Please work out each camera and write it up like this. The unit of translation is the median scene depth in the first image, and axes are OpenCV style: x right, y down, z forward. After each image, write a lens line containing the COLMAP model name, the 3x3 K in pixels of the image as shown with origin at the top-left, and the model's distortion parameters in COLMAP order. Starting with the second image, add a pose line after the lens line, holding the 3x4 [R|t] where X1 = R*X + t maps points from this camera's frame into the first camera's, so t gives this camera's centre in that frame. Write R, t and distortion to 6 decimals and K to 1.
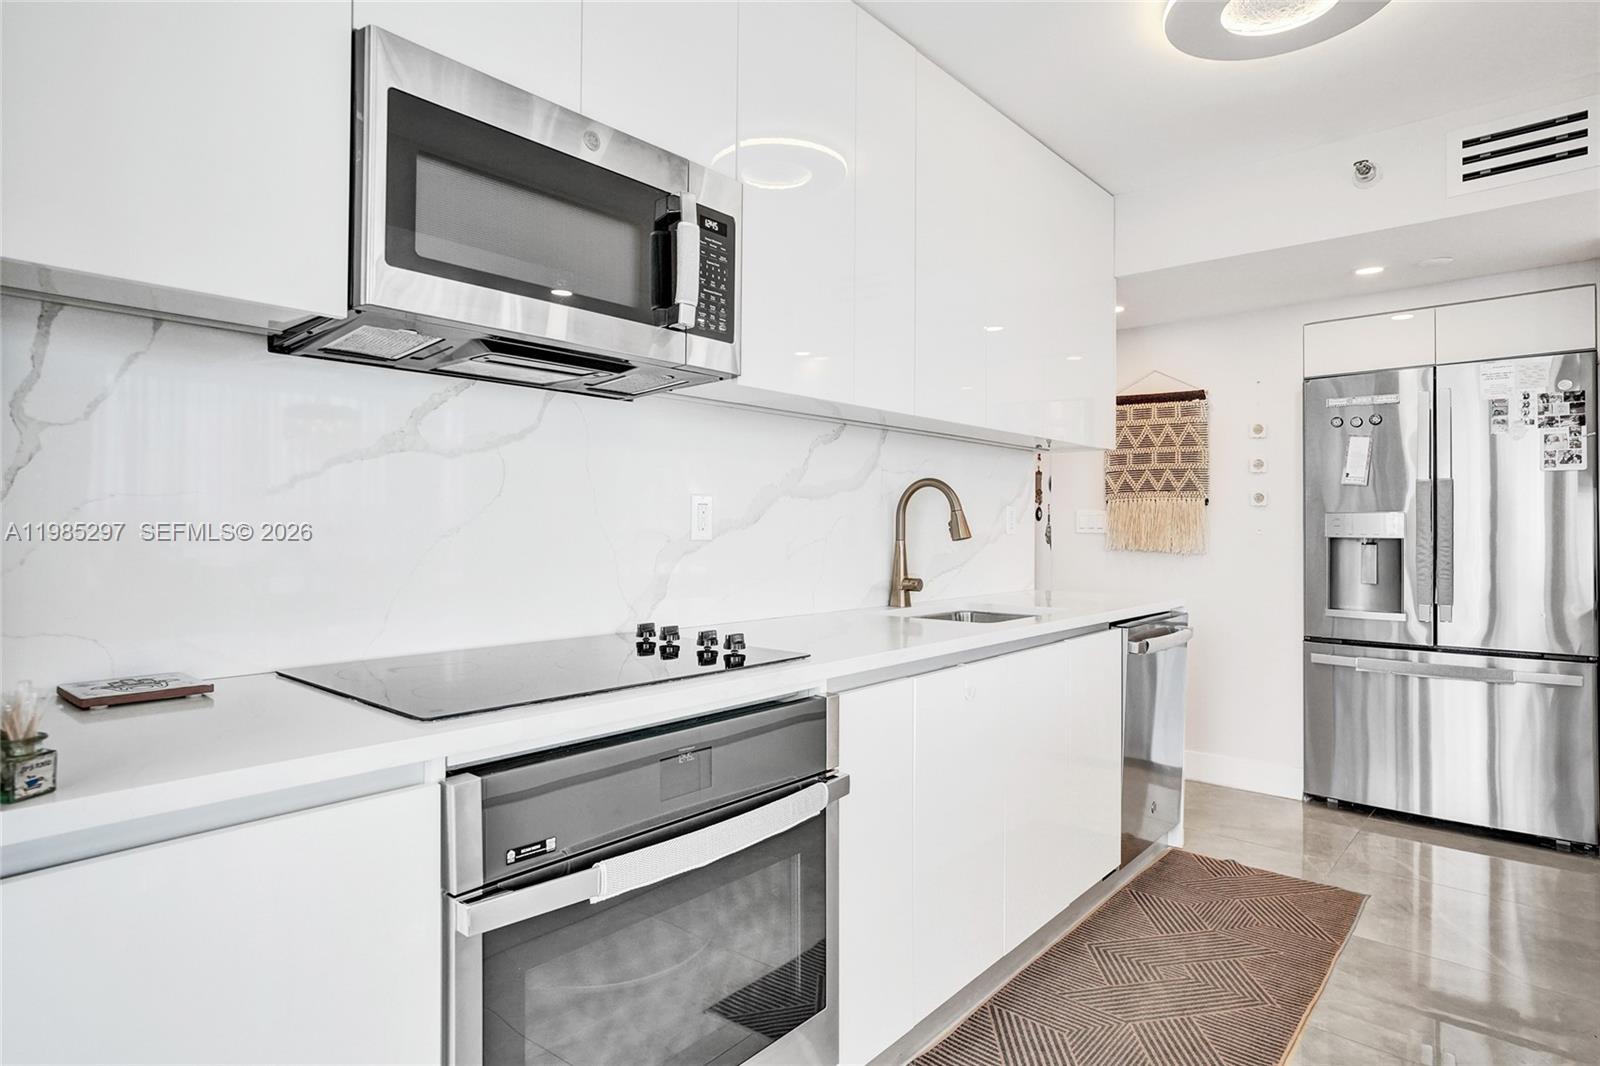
lens RADIAL K [[861.2, 0, 797.5], [0, 861.2, 516.8], [0, 0, 1]] dist [-0.045754, 0.032762]
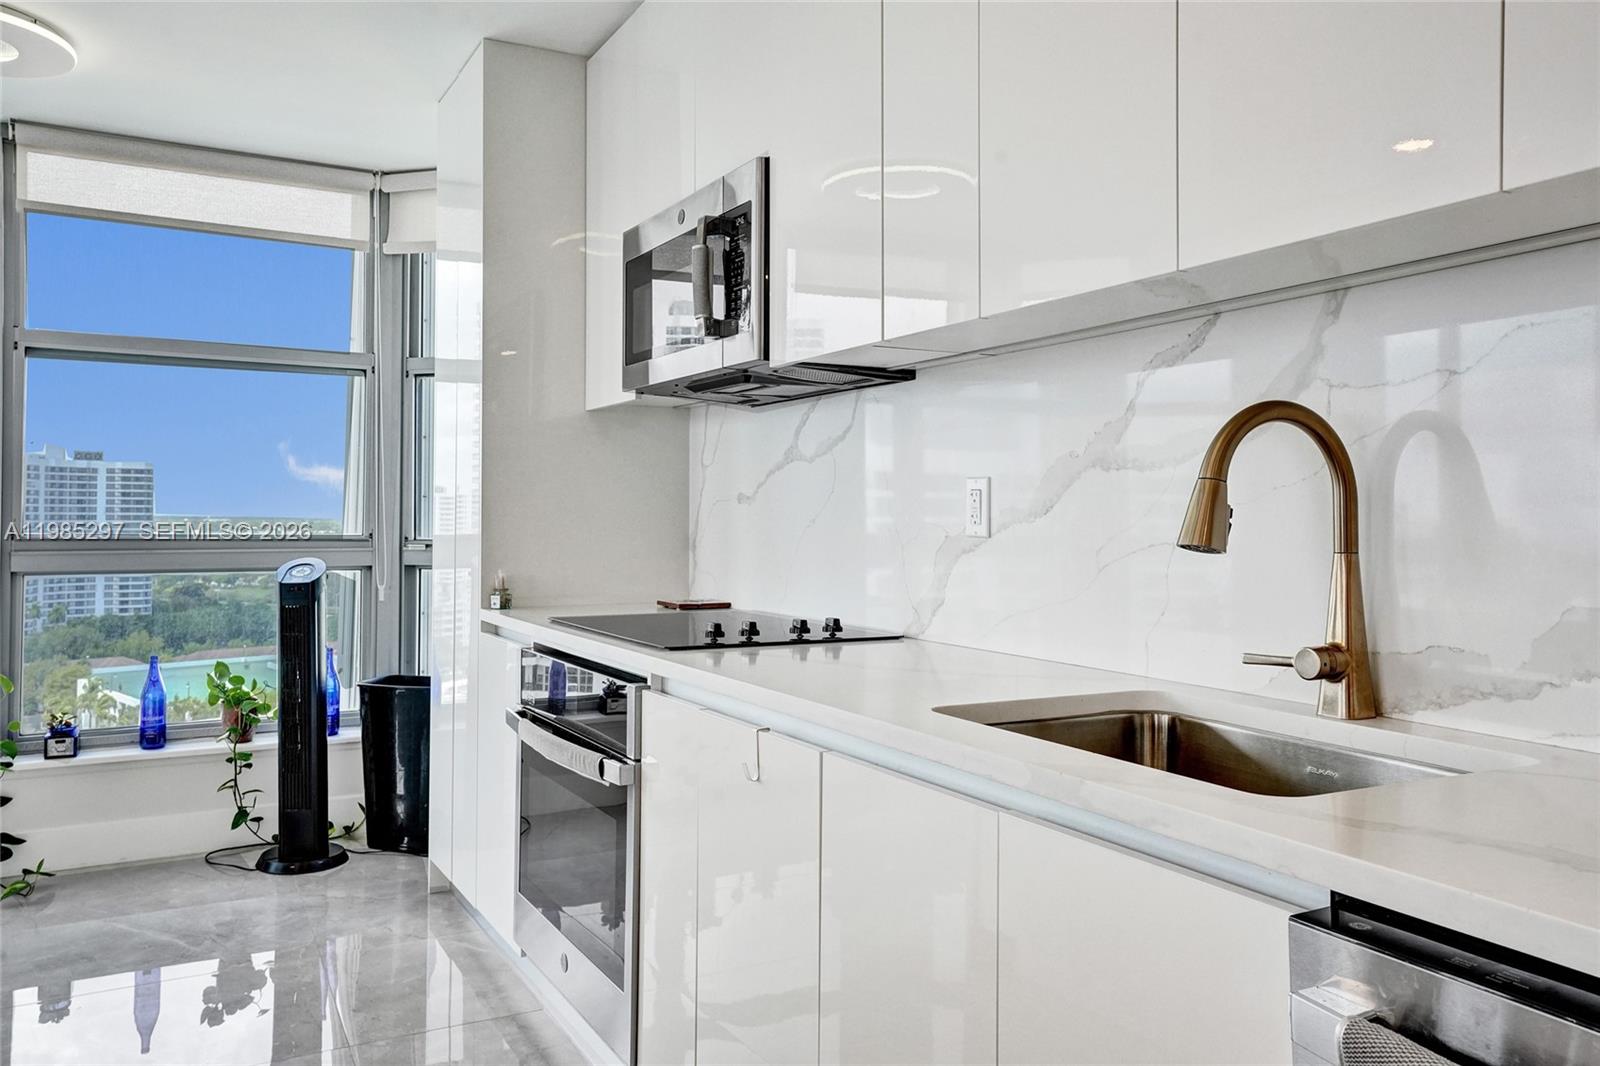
lens RADIAL K [[1206.9, 0, 797.4], [0, 1206.9, 496.1], [0, 0, 1]] dist [0.036577, 0.000931]
pose [[-0.347831, -0.018096, -0.937382, 0.826384], [0.006490, 0.999743, -0.021707, 0.011589], [0.937535, -0.013634, -0.347625, 1.058753]]
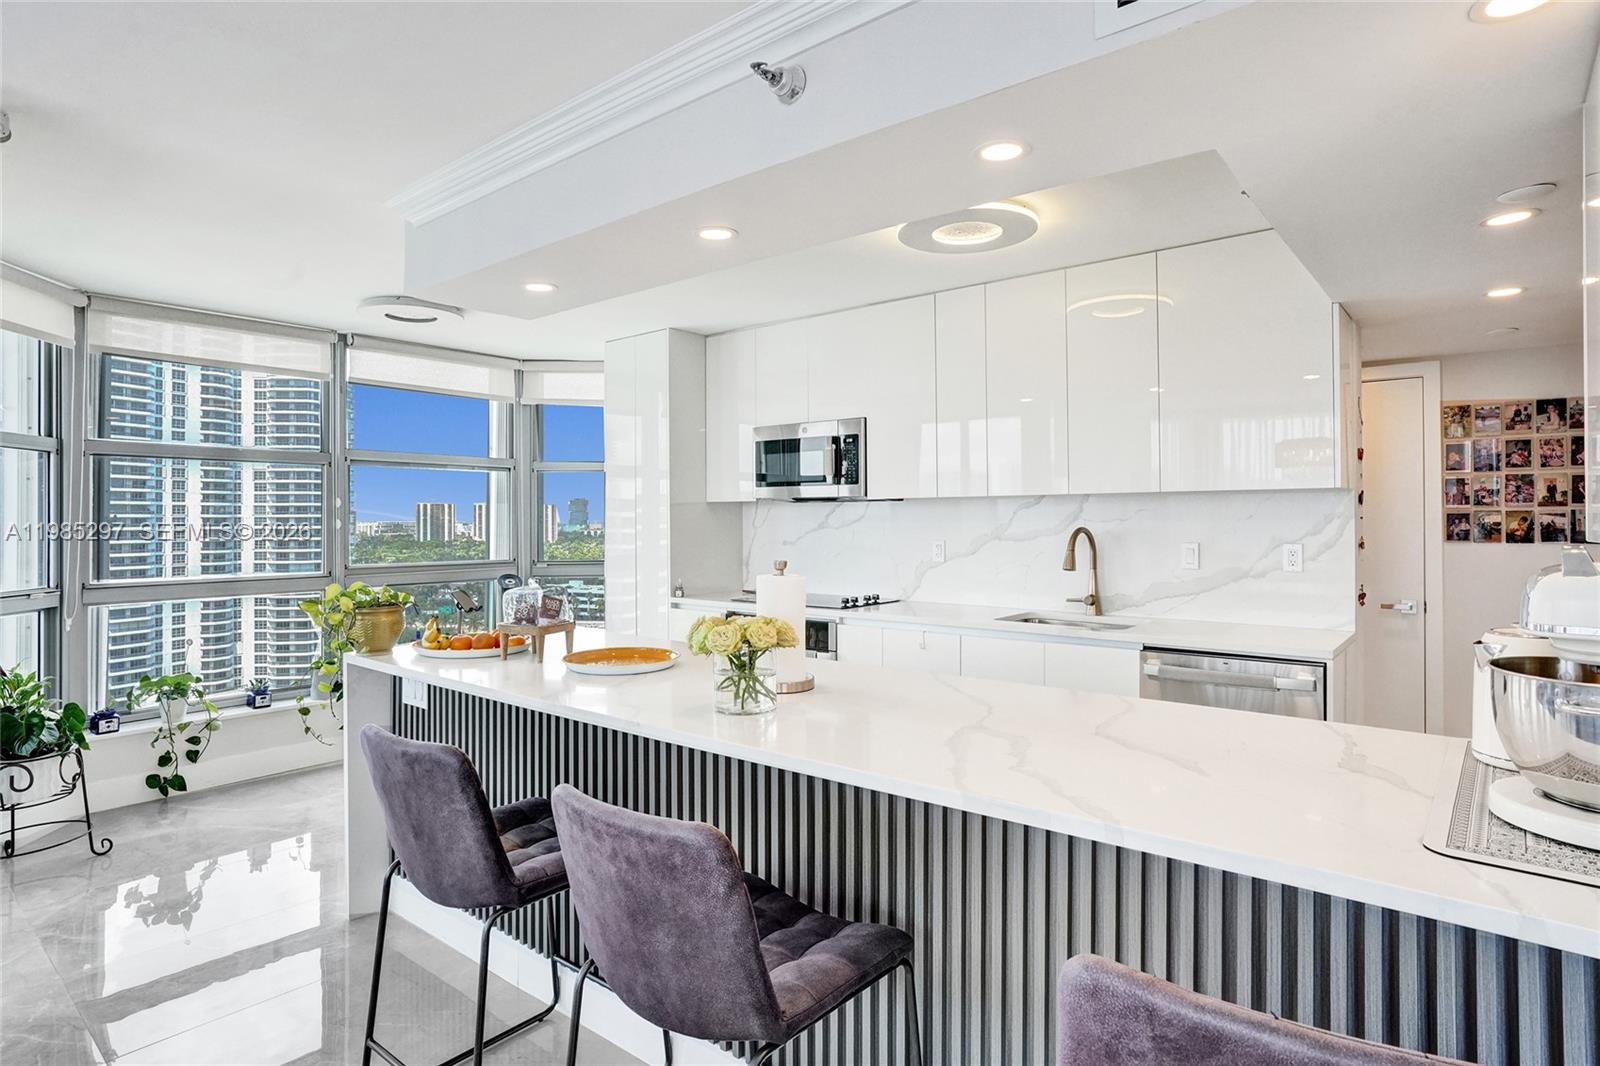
lens RADIAL K [[861.2, 0, 797.5], [0, 861.2, 516.8], [0, 0, 1]] dist [-0.045754, 0.032762]
pose [[0.031911, -0.004945, -0.999478, 1.695483], [0.015738, 0.999866, -0.004444, -0.068443], [0.999367, -0.015588, 0.031985, 0.512024]]
